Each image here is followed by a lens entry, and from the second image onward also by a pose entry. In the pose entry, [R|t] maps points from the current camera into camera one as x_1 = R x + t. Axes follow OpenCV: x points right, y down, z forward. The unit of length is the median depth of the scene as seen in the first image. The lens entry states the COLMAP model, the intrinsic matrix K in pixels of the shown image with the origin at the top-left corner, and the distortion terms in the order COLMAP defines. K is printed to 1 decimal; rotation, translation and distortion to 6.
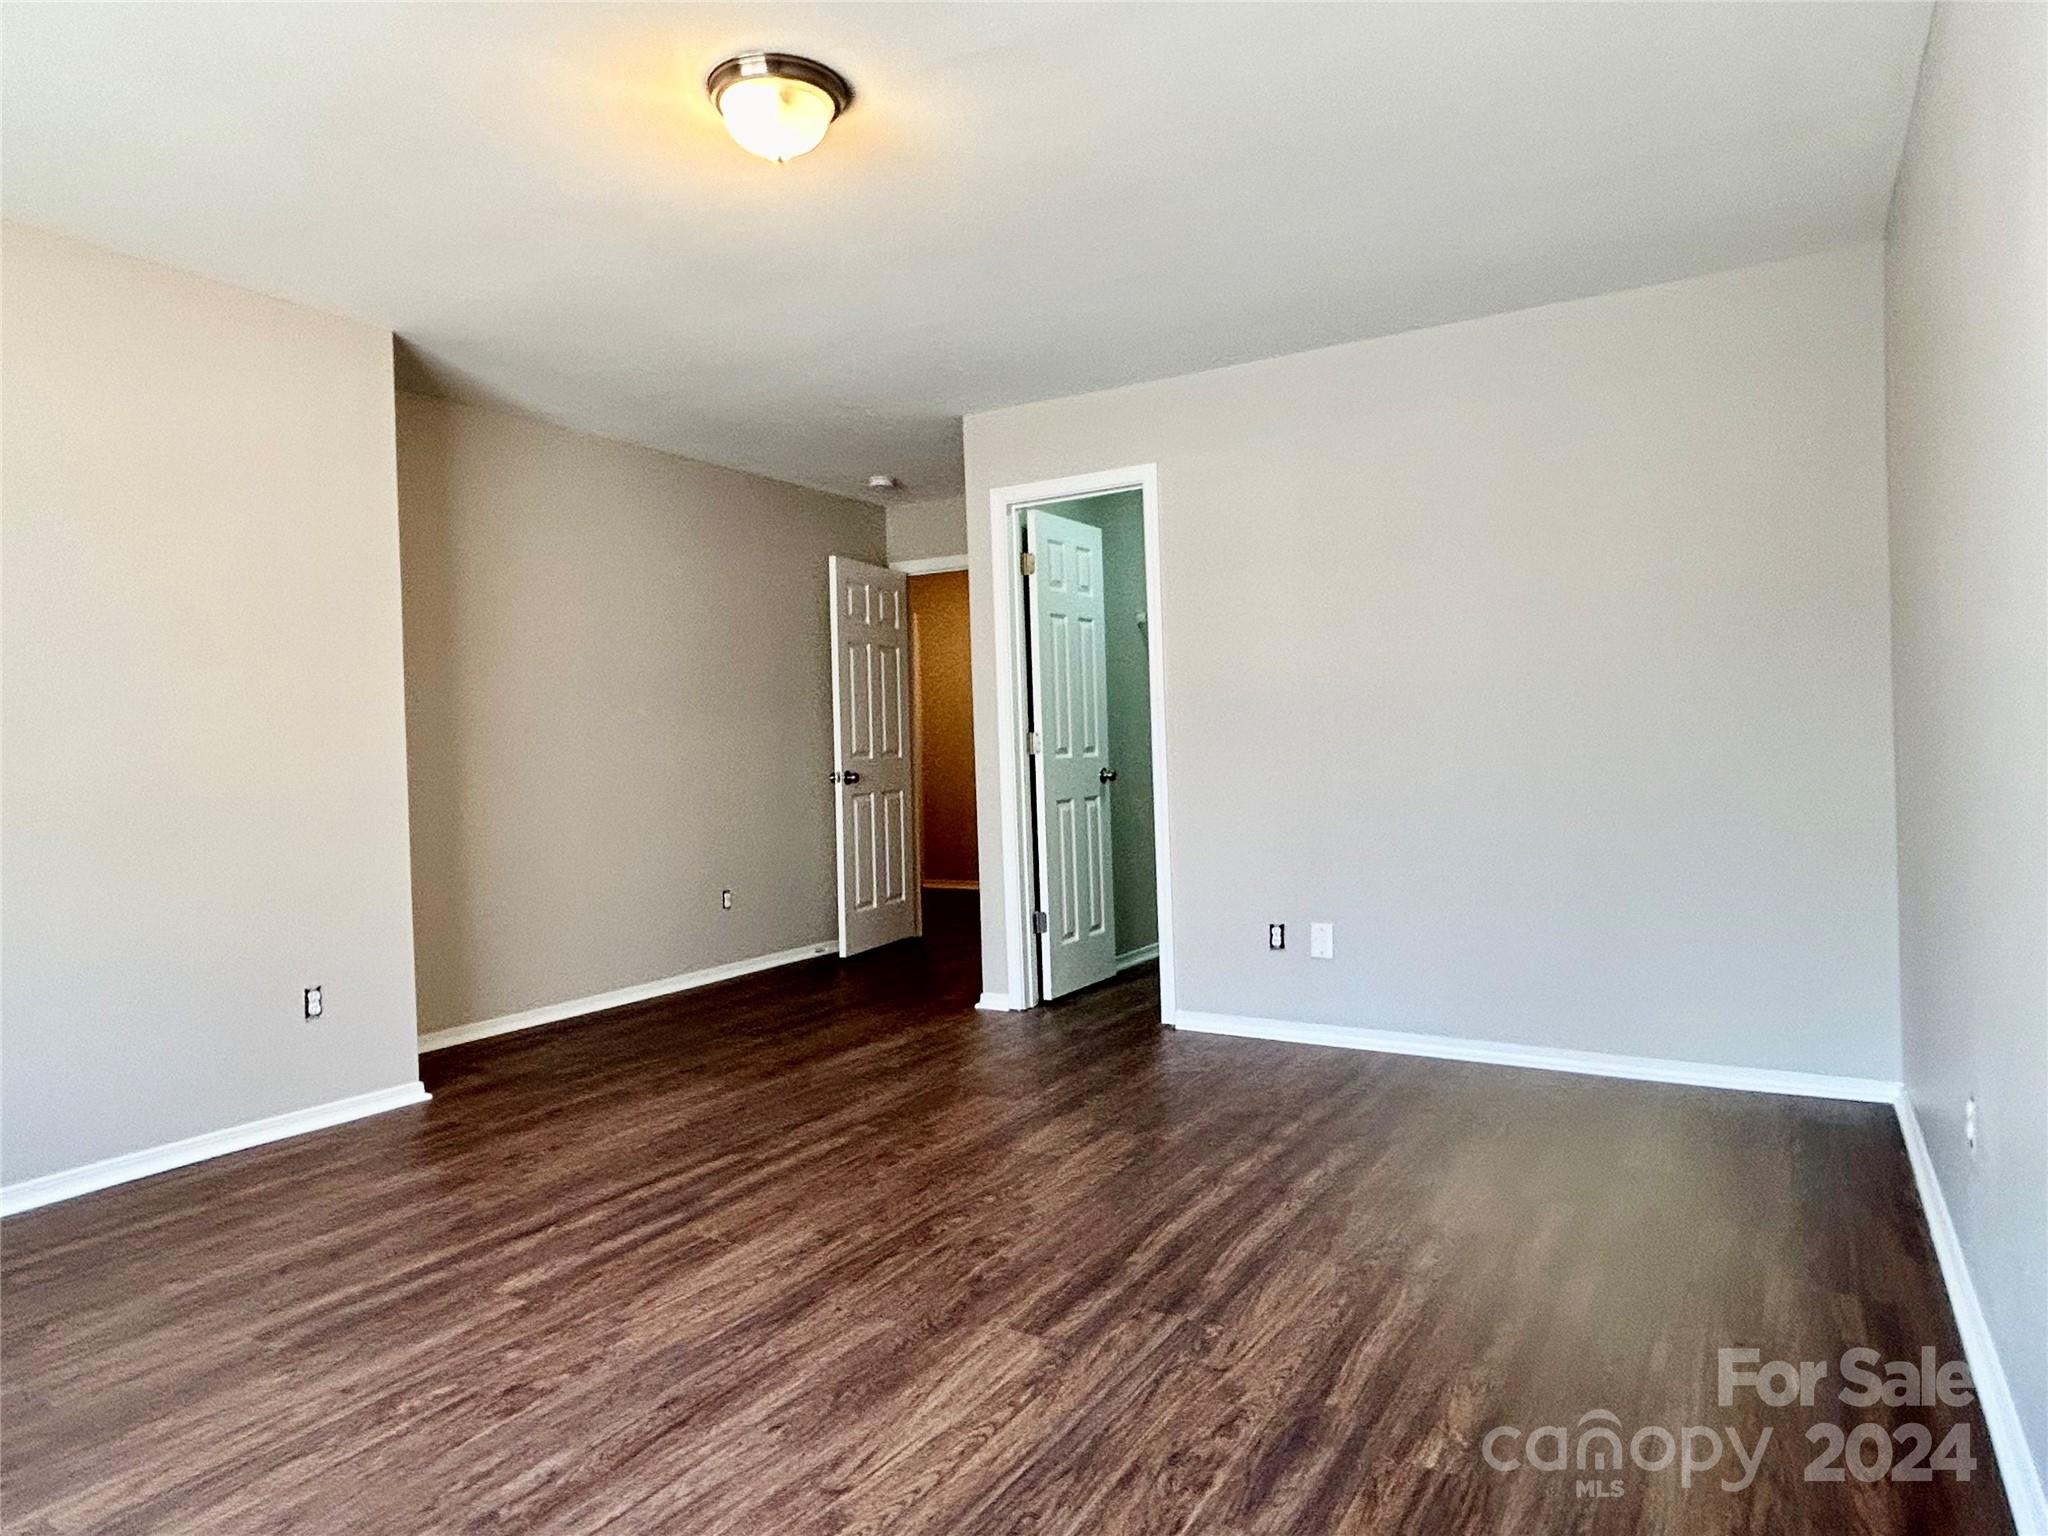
lens RADIAL K [[1255.5, 0, 1024.0], [0, 1255.5, 768.0], [0, 0, 1]] dist [0.000535, -0.000683]
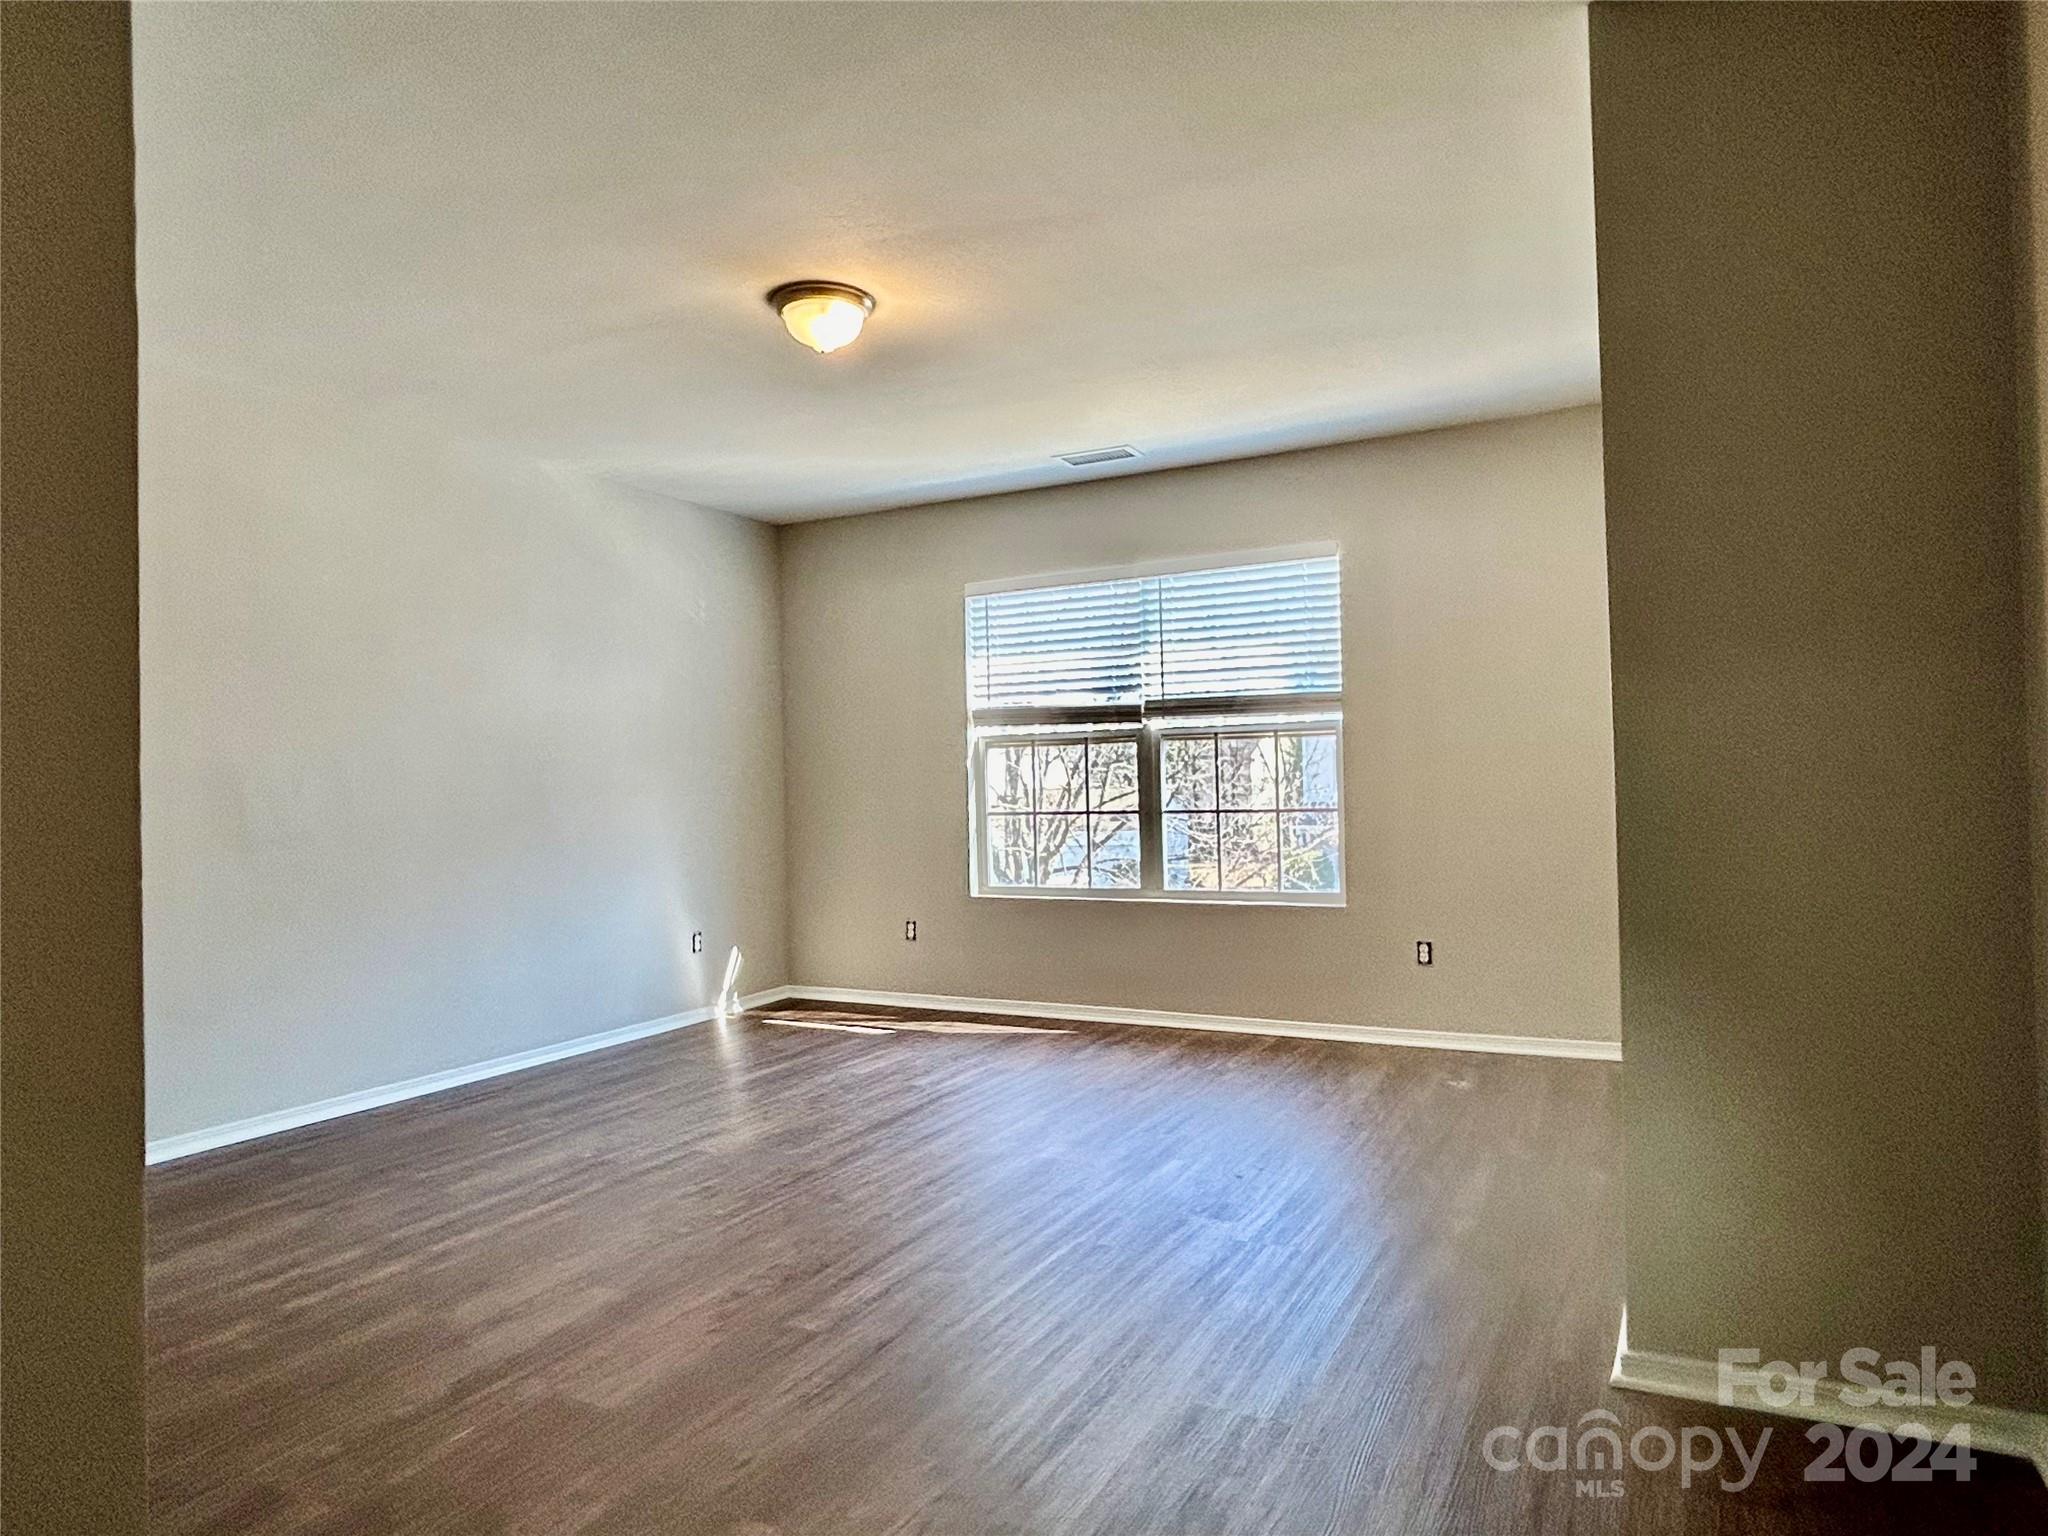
lens RADIAL K [[1255.5, 0, 1024.0], [0, 1255.5, 768.0], [0, 0, 1]] dist [0.000535, -0.000683]
pose [[-0.996707, 0.052605, -0.061704, -0.292579], [0.052060, 0.998590, 0.010411, -0.037630], [0.062165, 0.007164, -0.998040, 2.271599]]
